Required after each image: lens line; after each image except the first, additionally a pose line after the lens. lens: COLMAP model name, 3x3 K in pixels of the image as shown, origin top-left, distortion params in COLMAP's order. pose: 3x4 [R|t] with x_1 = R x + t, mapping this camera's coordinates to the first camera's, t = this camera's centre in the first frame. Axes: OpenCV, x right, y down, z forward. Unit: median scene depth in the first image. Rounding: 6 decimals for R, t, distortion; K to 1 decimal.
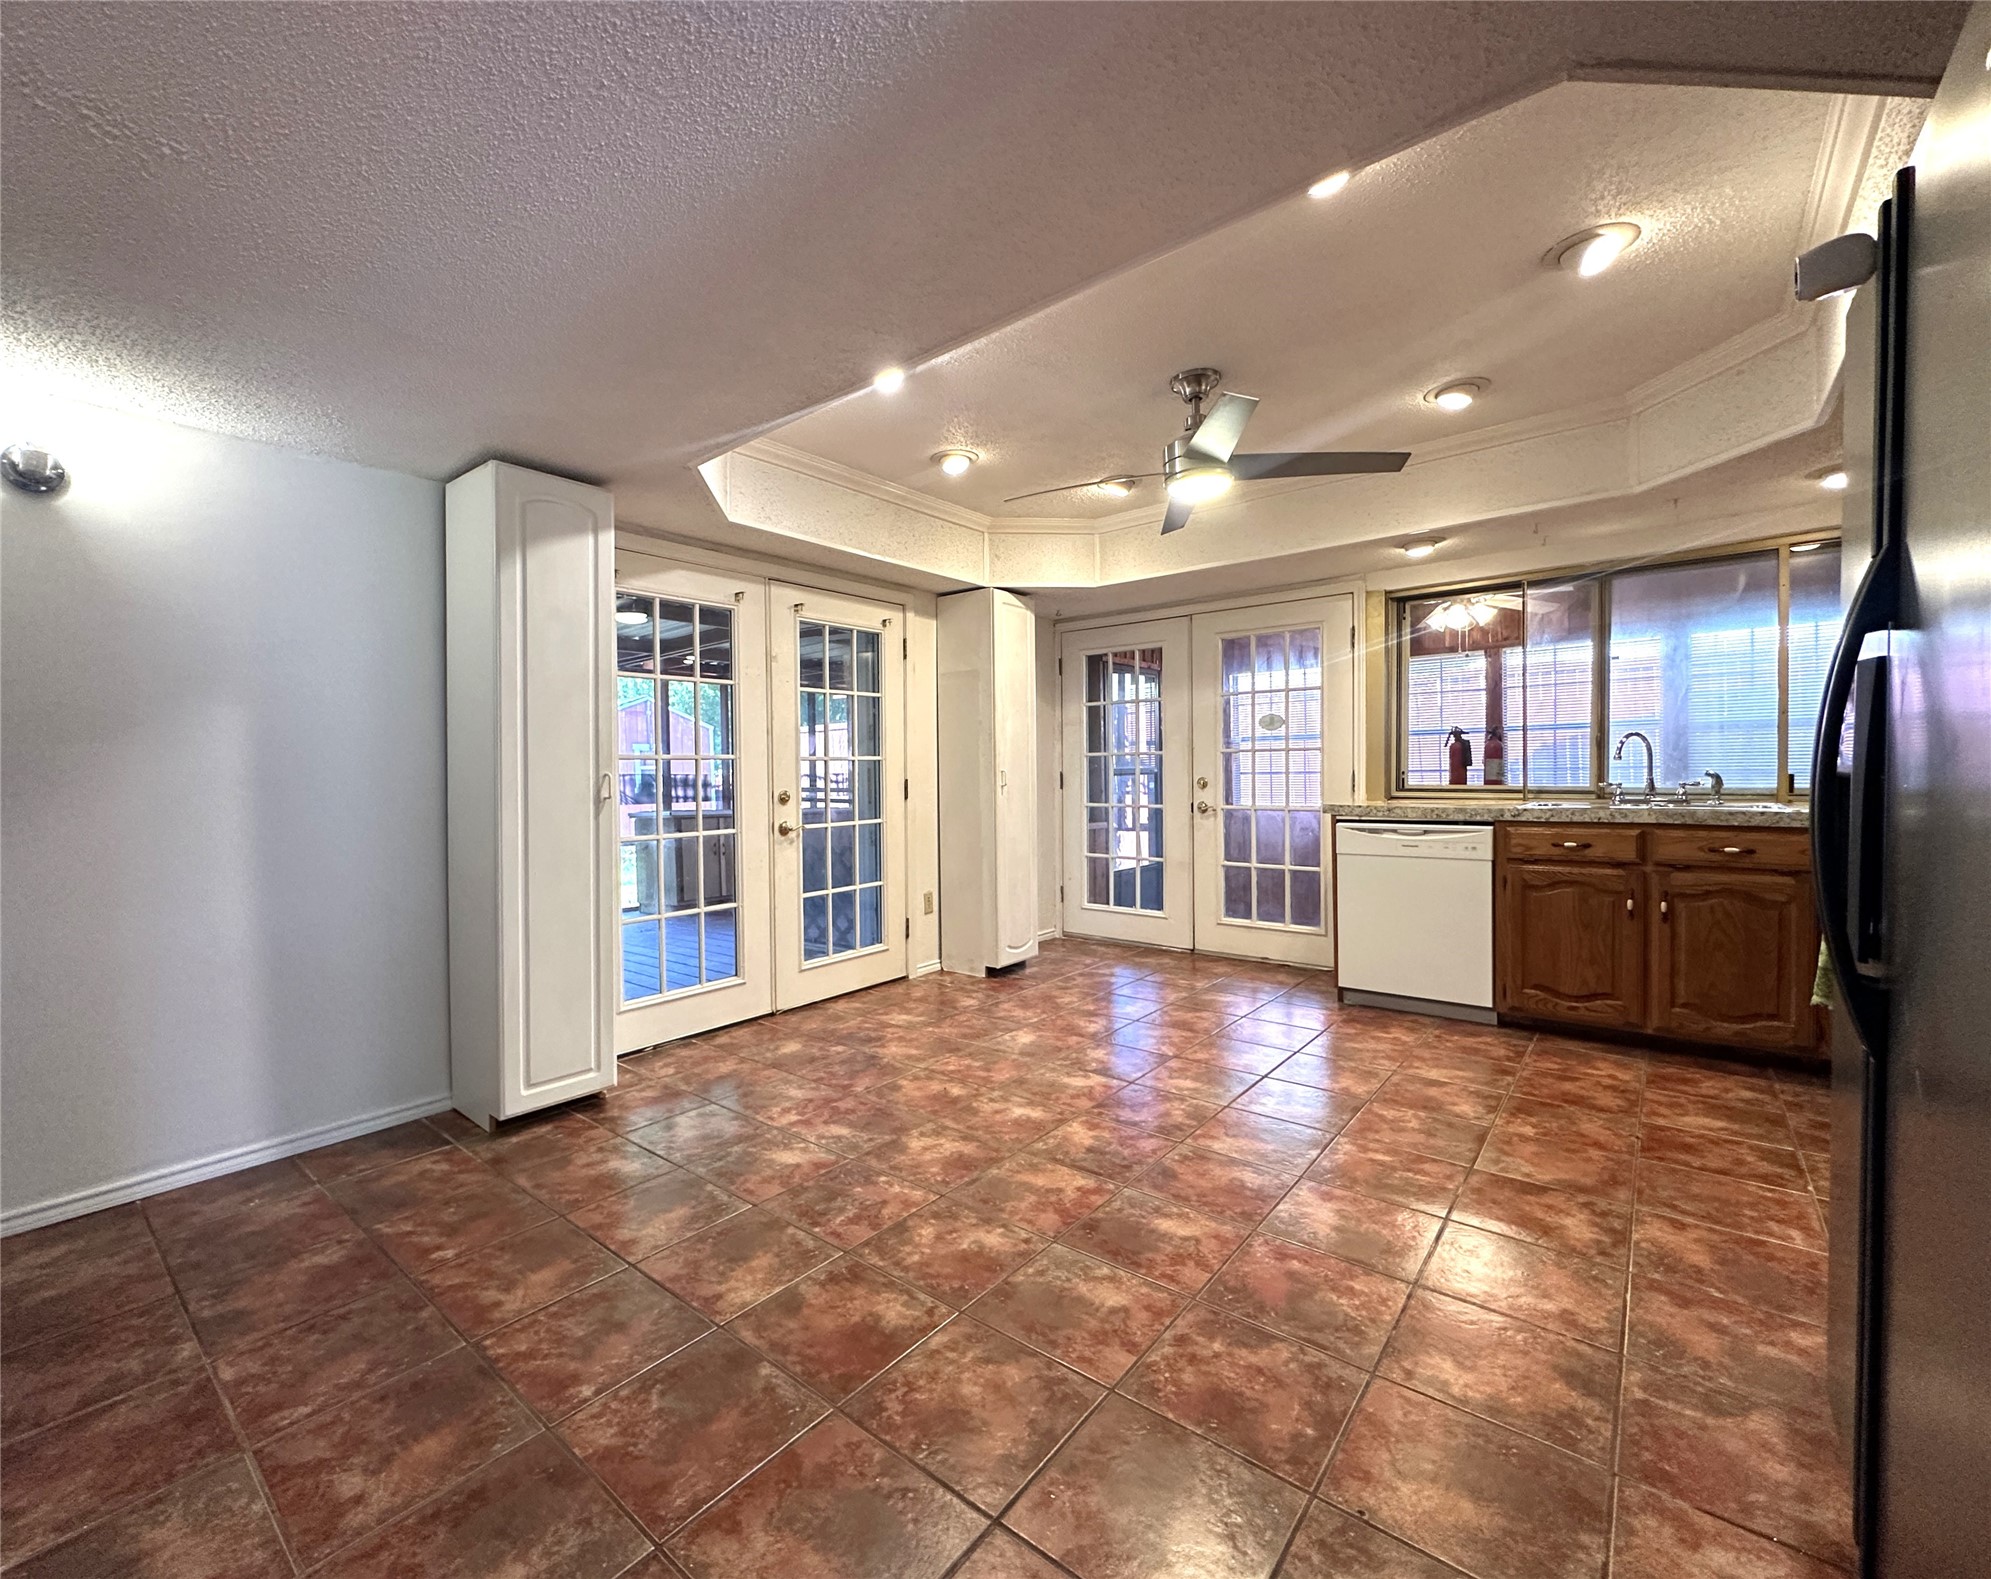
lens RADIAL K [[851.6, 0, 934.0], [0, 851.6, 791.2], [0, 0, 1]] dist [0.000881, 0.000119]
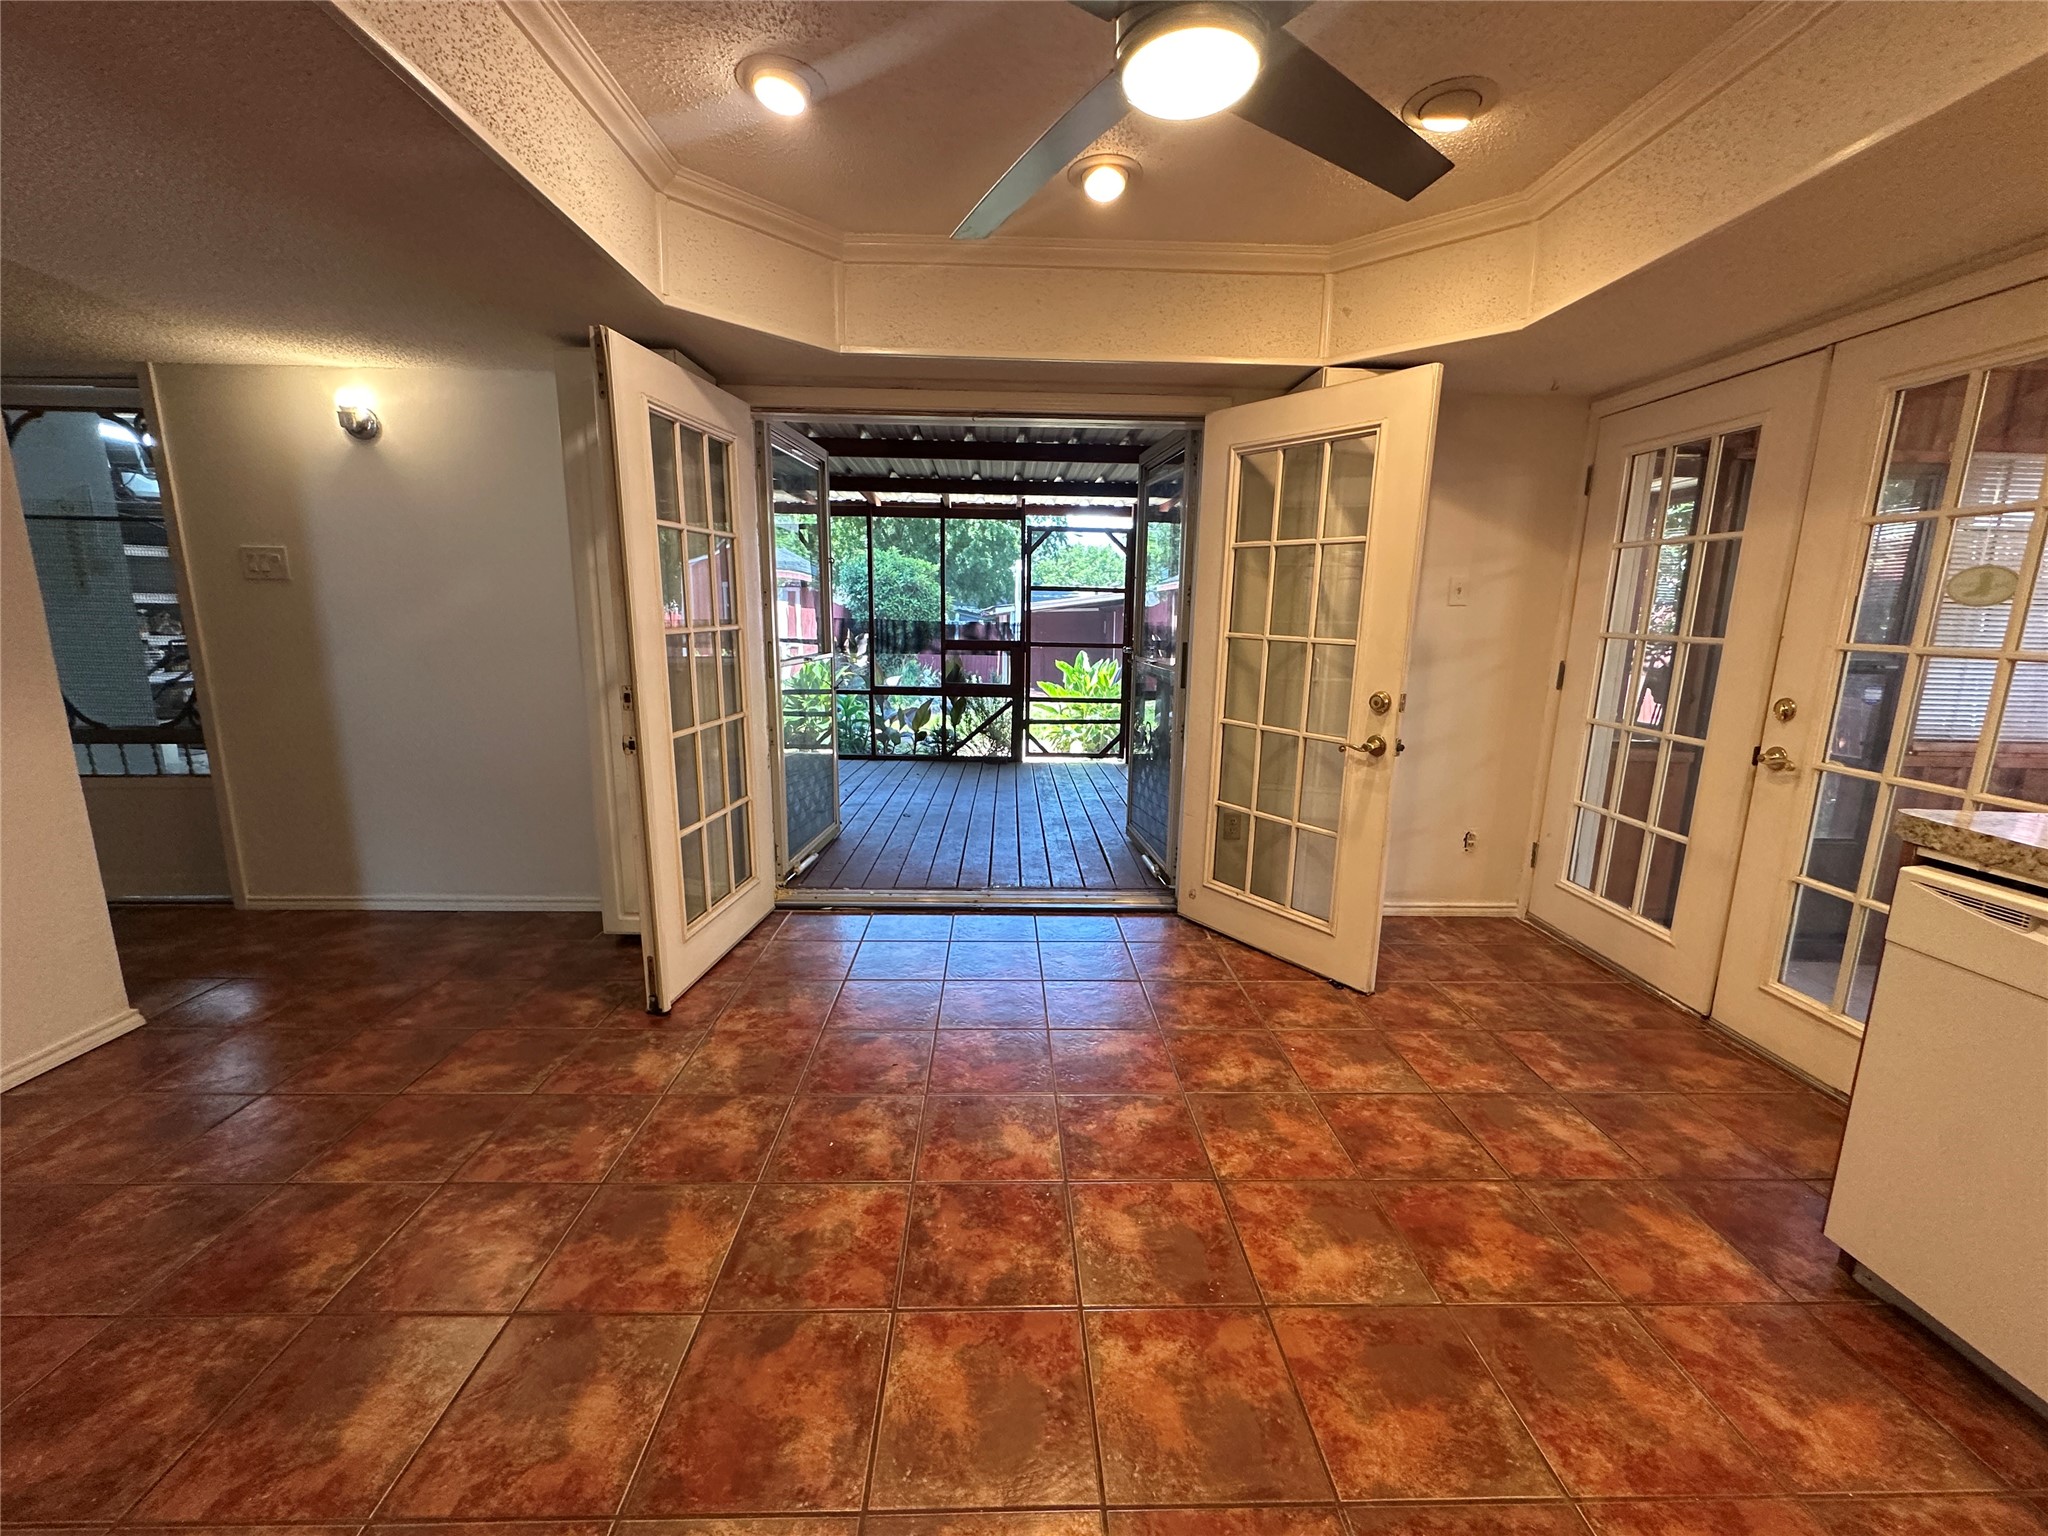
lens RADIAL K [[817.9, 0, 1024.0], [0, 817.9, 768.0], [0, 0, 1]] dist [-0.001522, 0.000265]
pose [[0.673526, 0.166374, -0.720196, 0.568108], [-0.042334, 0.981423, 0.187130, -0.072009], [0.737950, -0.095548, 0.668057, 0.563325]]
